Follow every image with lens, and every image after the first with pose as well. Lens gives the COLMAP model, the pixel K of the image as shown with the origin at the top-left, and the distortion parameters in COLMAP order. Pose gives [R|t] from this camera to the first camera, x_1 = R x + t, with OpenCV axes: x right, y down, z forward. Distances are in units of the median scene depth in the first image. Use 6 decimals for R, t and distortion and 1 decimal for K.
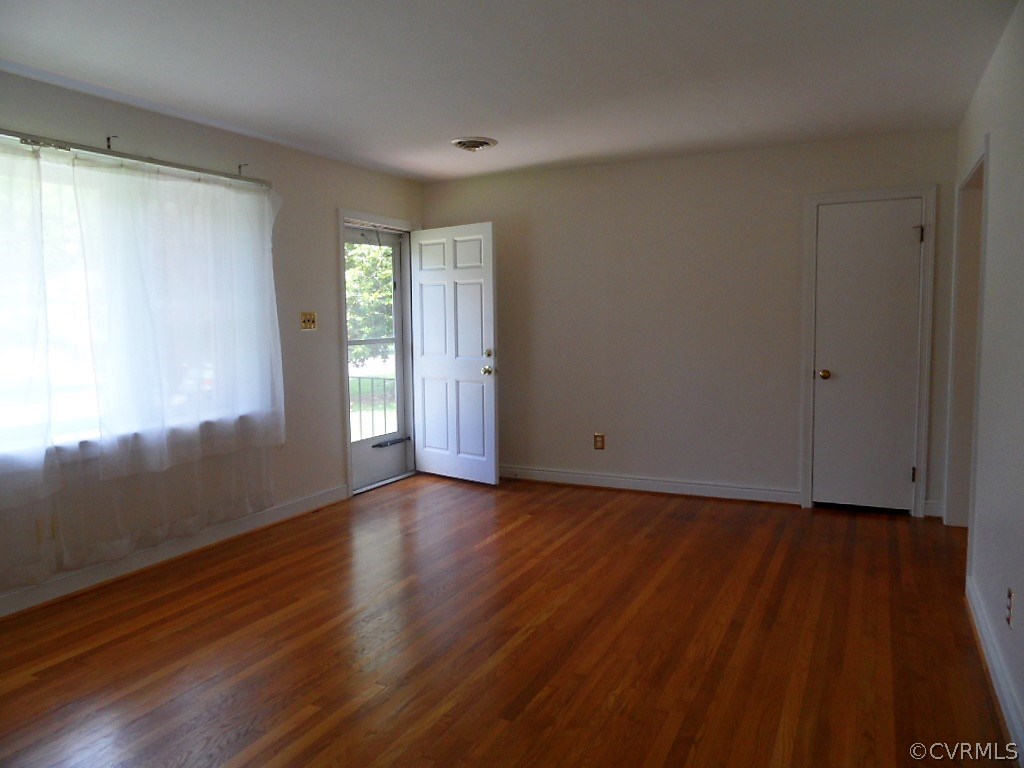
lens RADIAL K [[748.0, 0, 512.4], [0, 748.0, 381.1], [0, 0, 1]] dist [-0.034188, 0.021840]
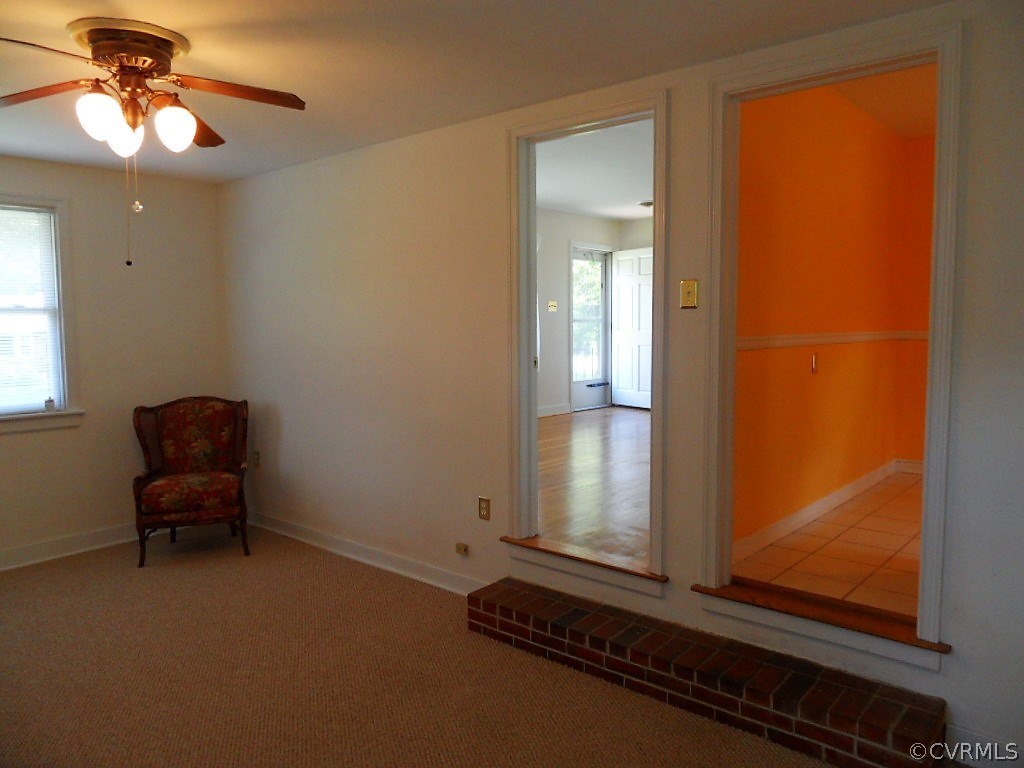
lens RADIAL K [[748.0, 0, 511.3], [0, 748.0, 381.4], [0, 0, 1]] dist [-0.034188, 0.021840]
pose [[0.964474, 0.025159, -0.262976, 0.087667], [-0.027039, 0.999628, -0.003531, 0.093424], [0.262790, 0.010516, 0.964796, -0.634169]]
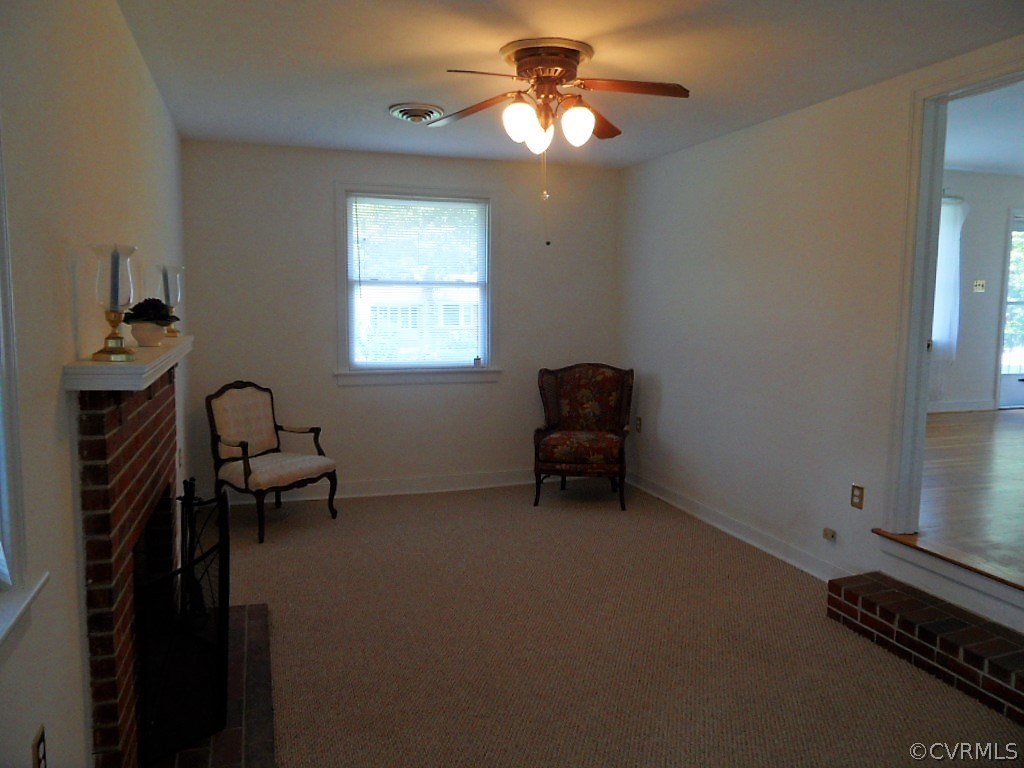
lens RADIAL K [[748.0, 0, 507.8], [0, 748.0, 381.7], [0, 0, 1]] dist [-0.034188, 0.021840]
pose [[0.699956, 0.096550, -0.707629, 0.124655], [-0.081511, 0.995145, 0.055151, 0.097685], [0.709519, 0.019076, 0.704428, -0.656050]]
